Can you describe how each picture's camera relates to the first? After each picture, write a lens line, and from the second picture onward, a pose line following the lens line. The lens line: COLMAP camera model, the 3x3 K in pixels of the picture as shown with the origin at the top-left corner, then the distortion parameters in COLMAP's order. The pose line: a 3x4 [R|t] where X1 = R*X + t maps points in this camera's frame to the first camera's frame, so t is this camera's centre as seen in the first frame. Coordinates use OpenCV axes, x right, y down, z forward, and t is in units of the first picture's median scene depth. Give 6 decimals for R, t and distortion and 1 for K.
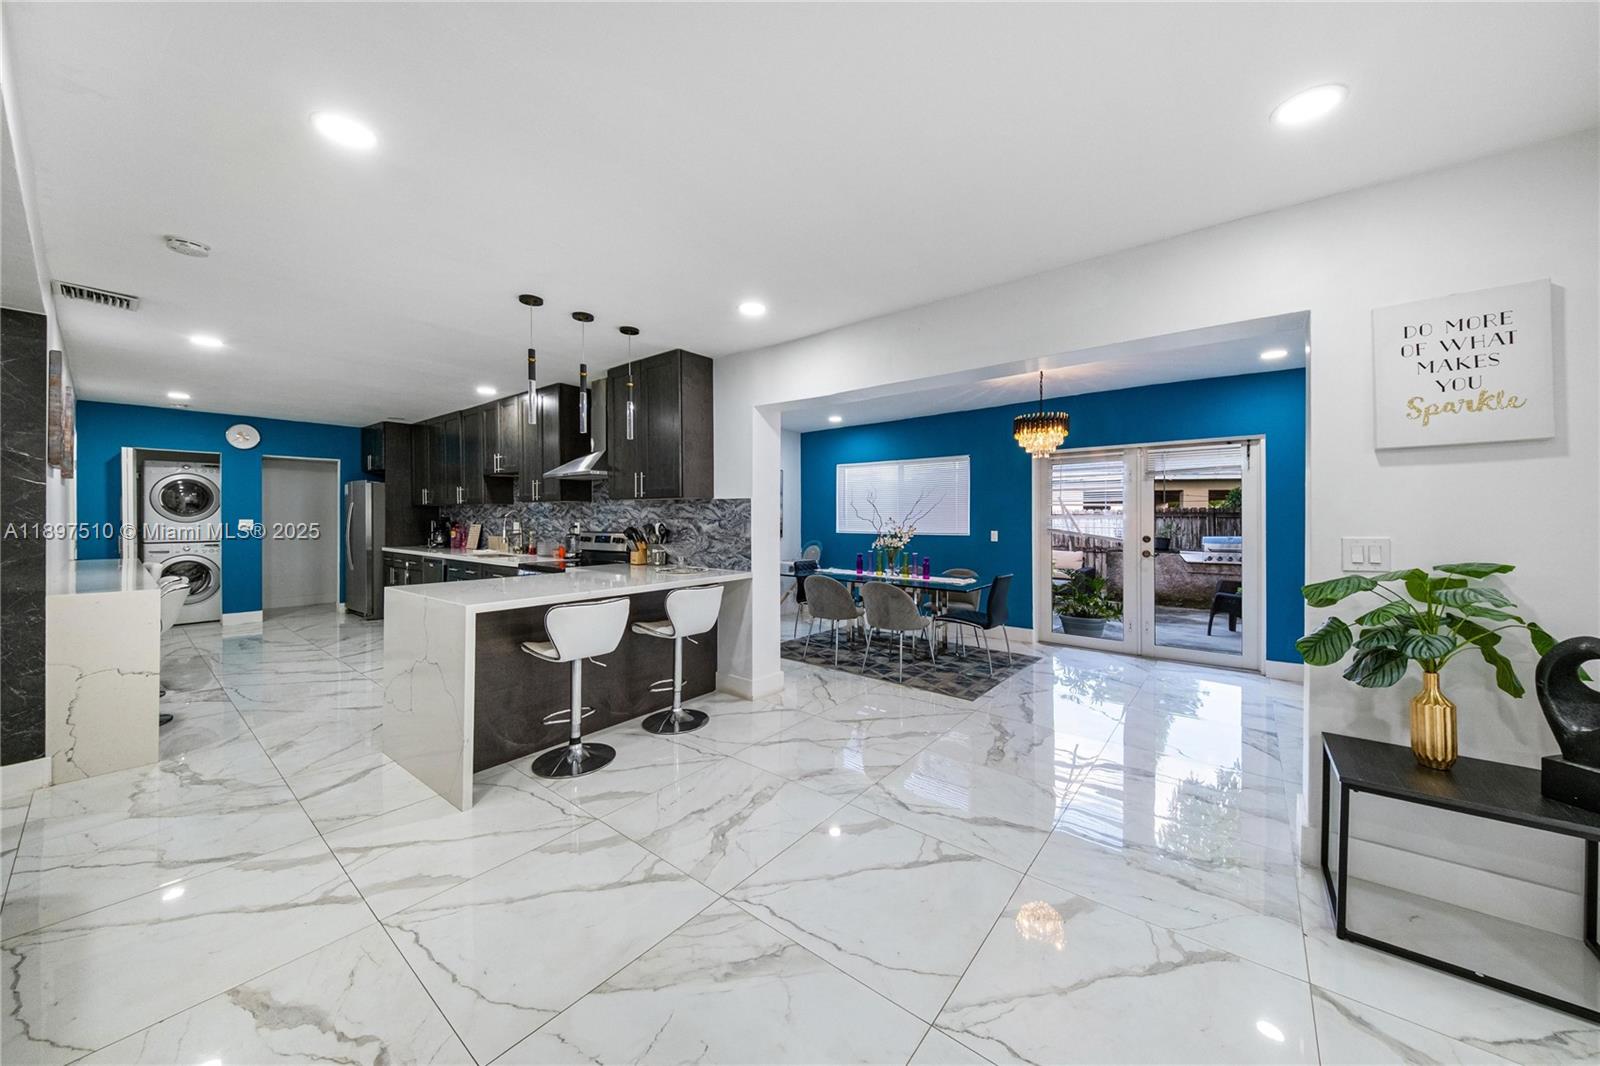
lens RADIAL K [[553.6, 0, 805.8], [0, 553.6, 515.6], [0, 0, 1]] dist [-0.003329, -0.000192]
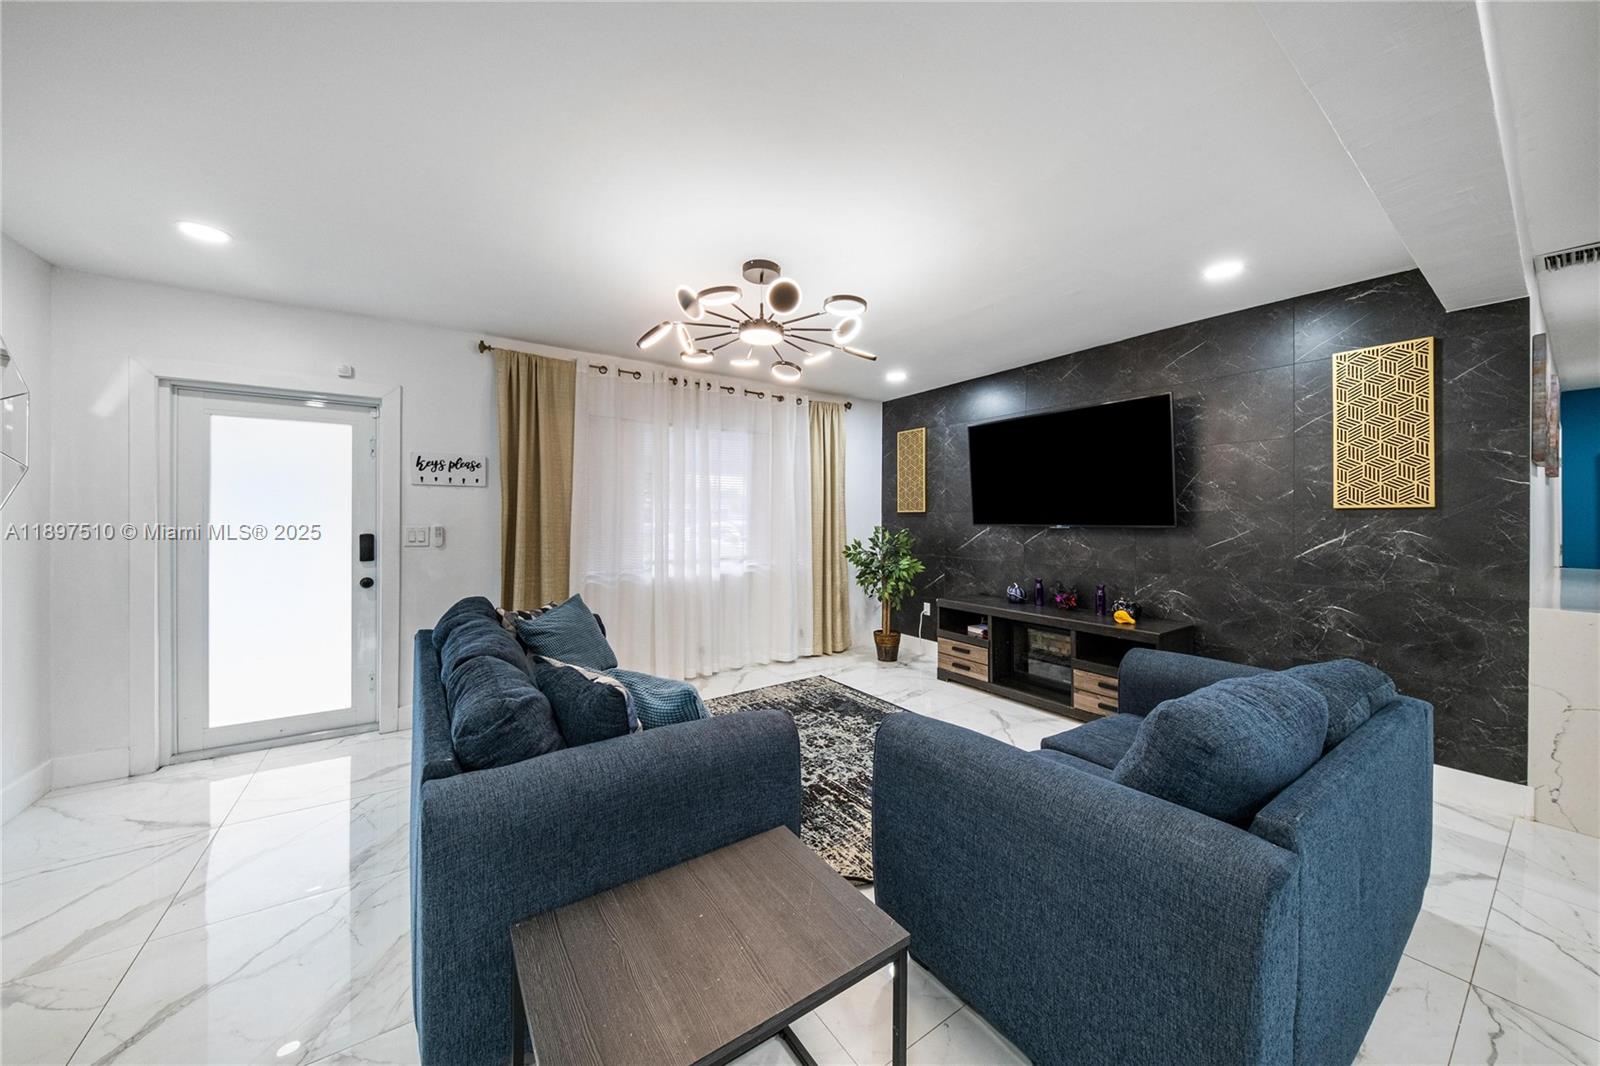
lens RADIAL K [[553.6, 0, 805.8], [0, 553.6, 515.6], [0, 0, 1]] dist [-0.003329, -0.000192]
pose [[-0.289699, -0.001608, -0.957117, -0.180018], [-0.002124, 0.999997, -0.001037, -0.001289], [0.957116, 0.001732, -0.289701, 0.128761]]
